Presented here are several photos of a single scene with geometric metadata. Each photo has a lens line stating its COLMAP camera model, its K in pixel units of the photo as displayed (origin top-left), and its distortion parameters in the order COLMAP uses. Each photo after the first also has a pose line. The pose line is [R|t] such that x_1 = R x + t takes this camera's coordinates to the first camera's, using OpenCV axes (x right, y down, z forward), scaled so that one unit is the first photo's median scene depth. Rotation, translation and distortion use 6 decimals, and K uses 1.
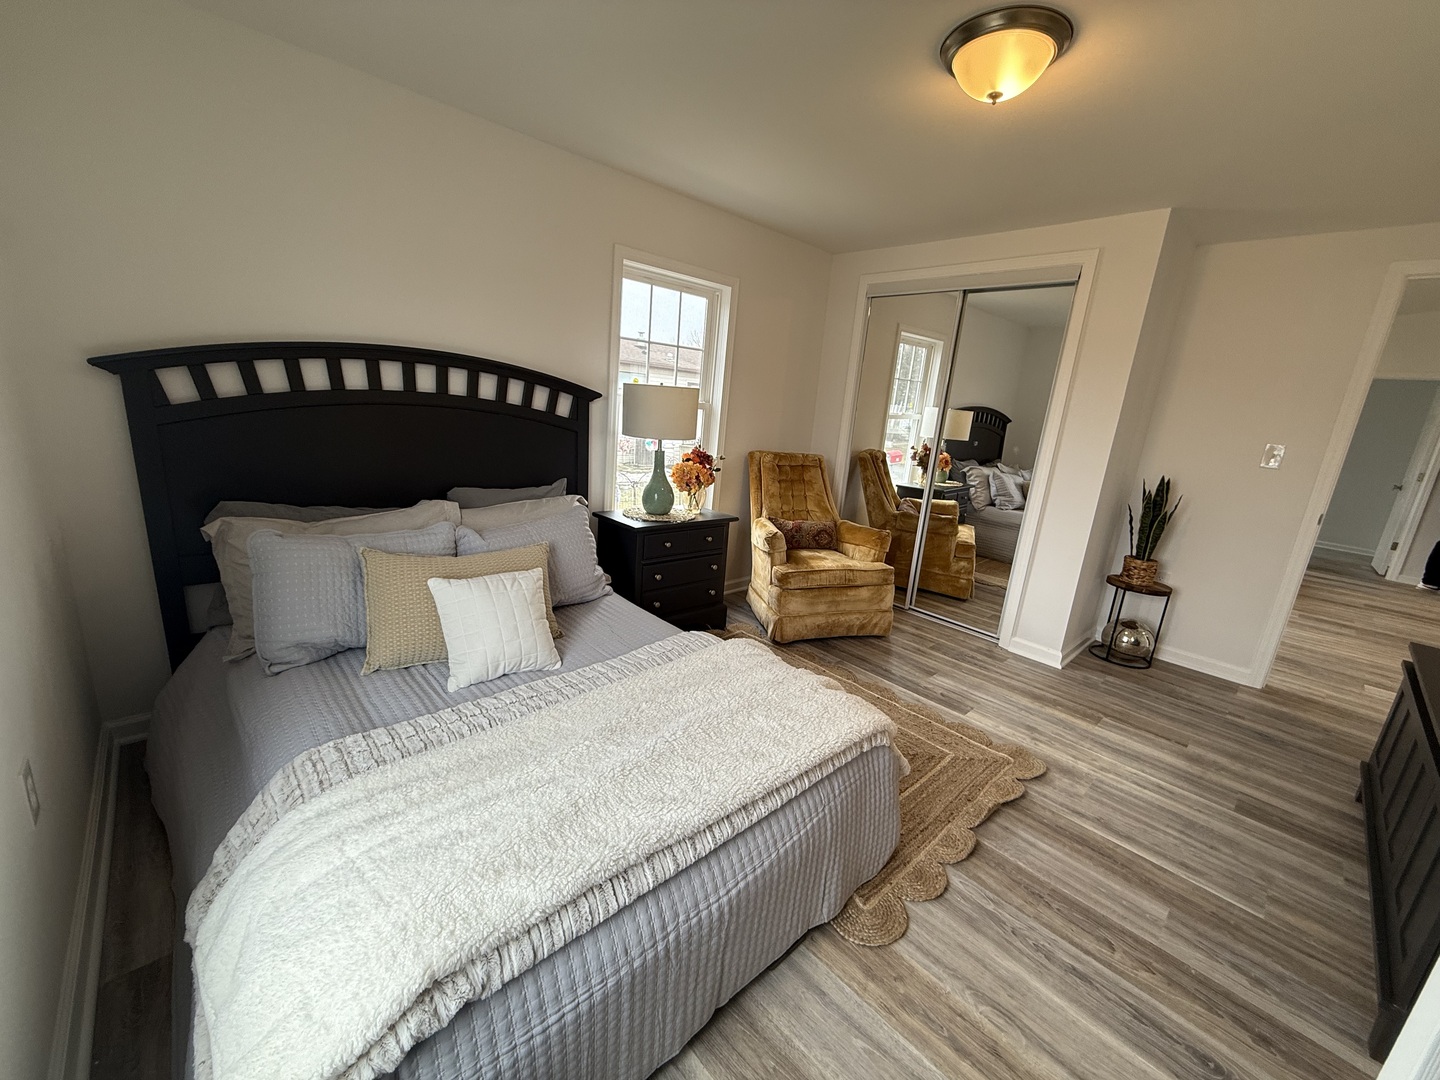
lens RADIAL K [[572.1, 0, 722.9], [0, 572.1, 540.9], [0, 0, 1]] dist [-0.000630, 0.000151]
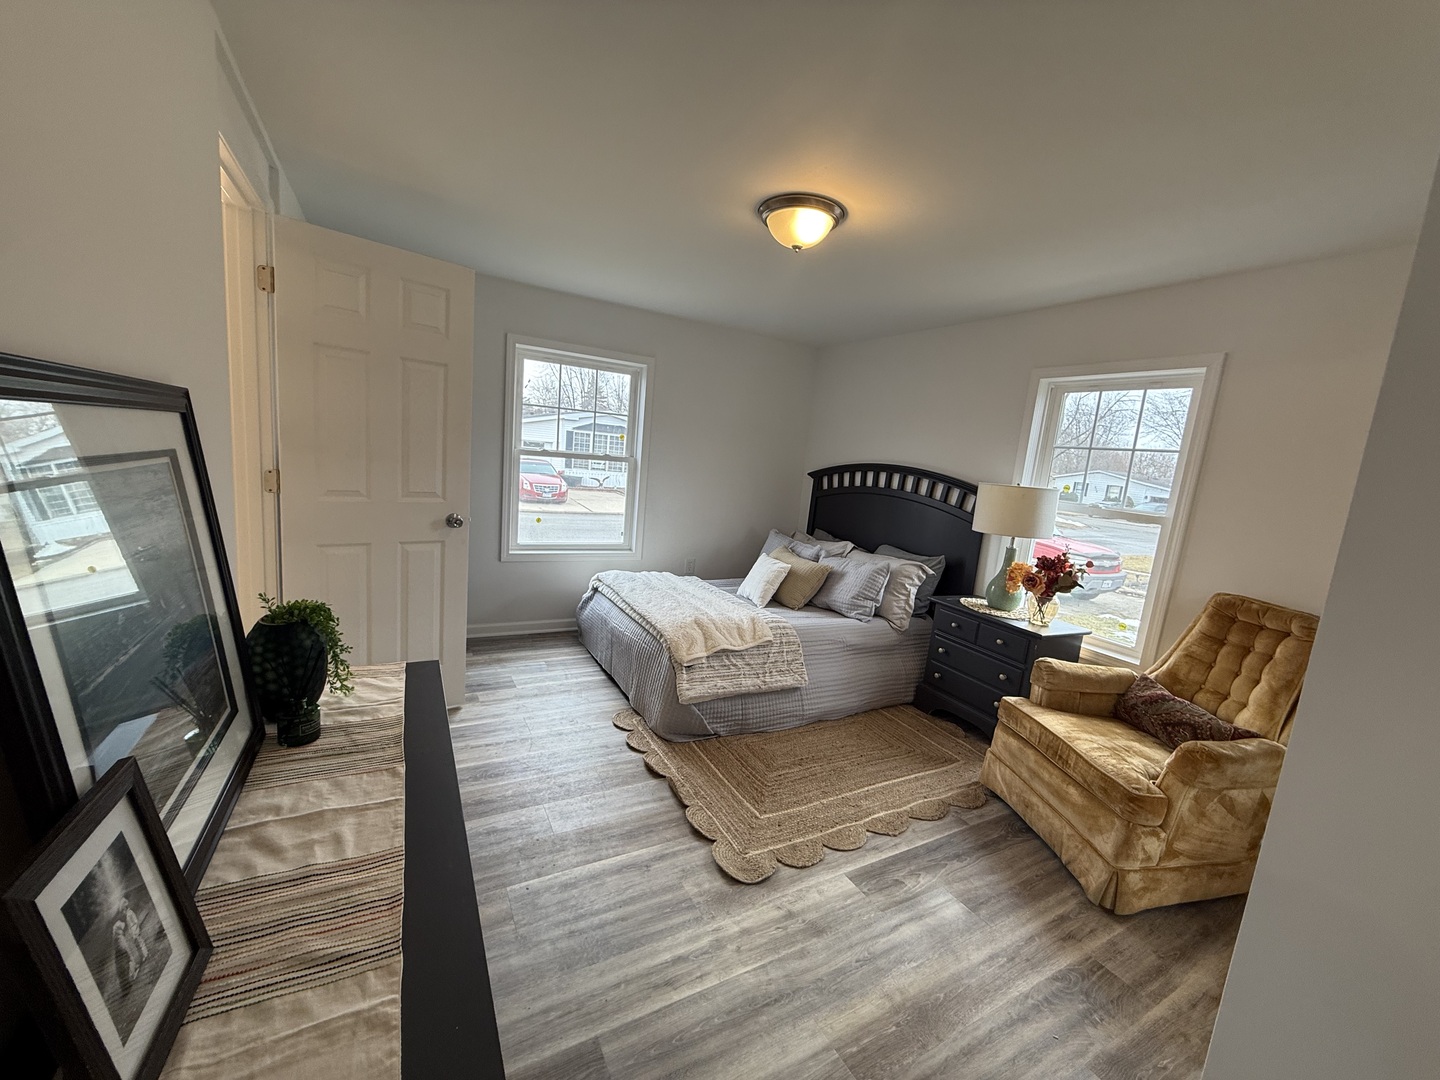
lens RADIAL K [[572.1, 0, 714.3], [0, 572.1, 543.2], [0, 0, 1]] dist [-0.000630, 0.000151]
pose [[-0.245045, 0.050577, -0.968192, 1.575469], [-0.344438, 0.928950, 0.135703, -0.189022], [0.906265, 0.366735, -0.210213, 1.138928]]
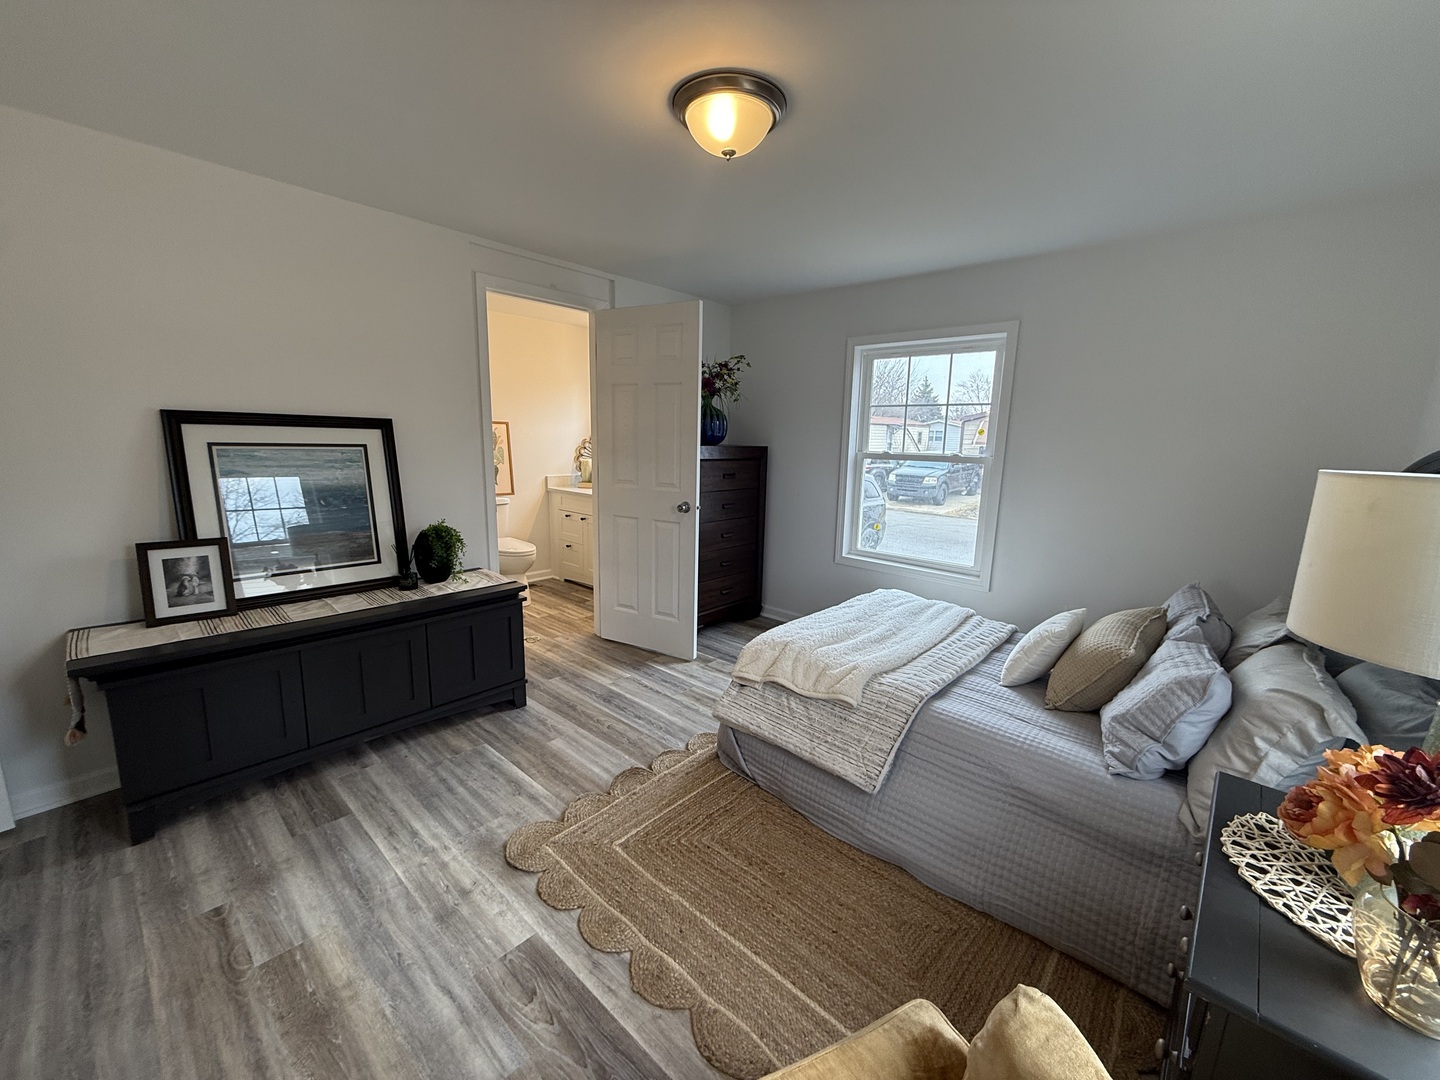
lens RADIAL K [[572.1, 0, 720.8], [0, 572.1, 541.6], [0, 0, 1]] dist [-0.000630, 0.000151]
pose [[-0.991081, -0.088317, -0.099792, 0.437389], [-0.122117, 0.901683, 0.414796, -0.472077], [0.053347, 0.423282, -0.904426, 1.870707]]
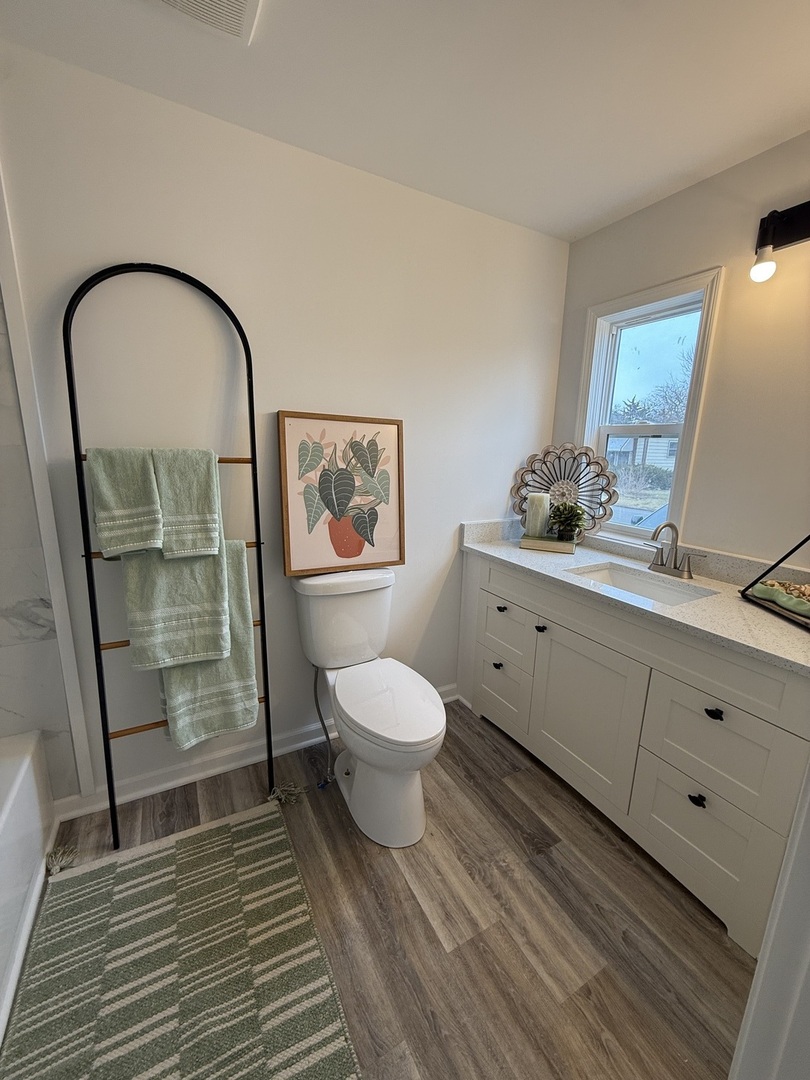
lens RADIAL K [[429.0, 0, 409.4], [0, 429.0, 542.5], [0, 0, 1]] dist [-0.000630, 0.000151]
pose [[-0.963750, -0.151477, 0.219635, 0.894752], [-0.032607, 0.883905, 0.466528, 0.008945], [-0.264805, 0.442455, -0.856803, 0.237763]]
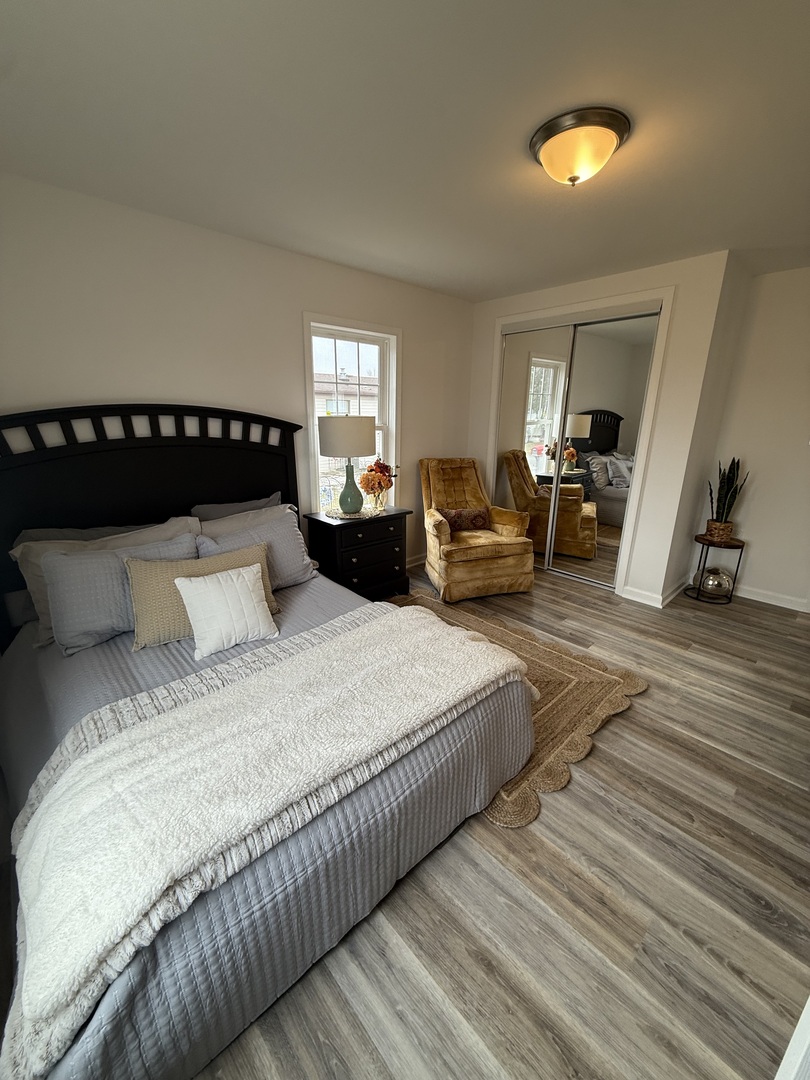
lens RADIAL K [[429.0, 0, 408.9], [0, 429.0, 536.0], [0, 0, 1]] dist [-0.000630, 0.000151]
pose [[0.997539, -0.066554, -0.022066, 0.061739], [0.067286, 0.997145, 0.034264, -0.028549], [0.019722, -0.035665, 0.999169, -0.003047]]
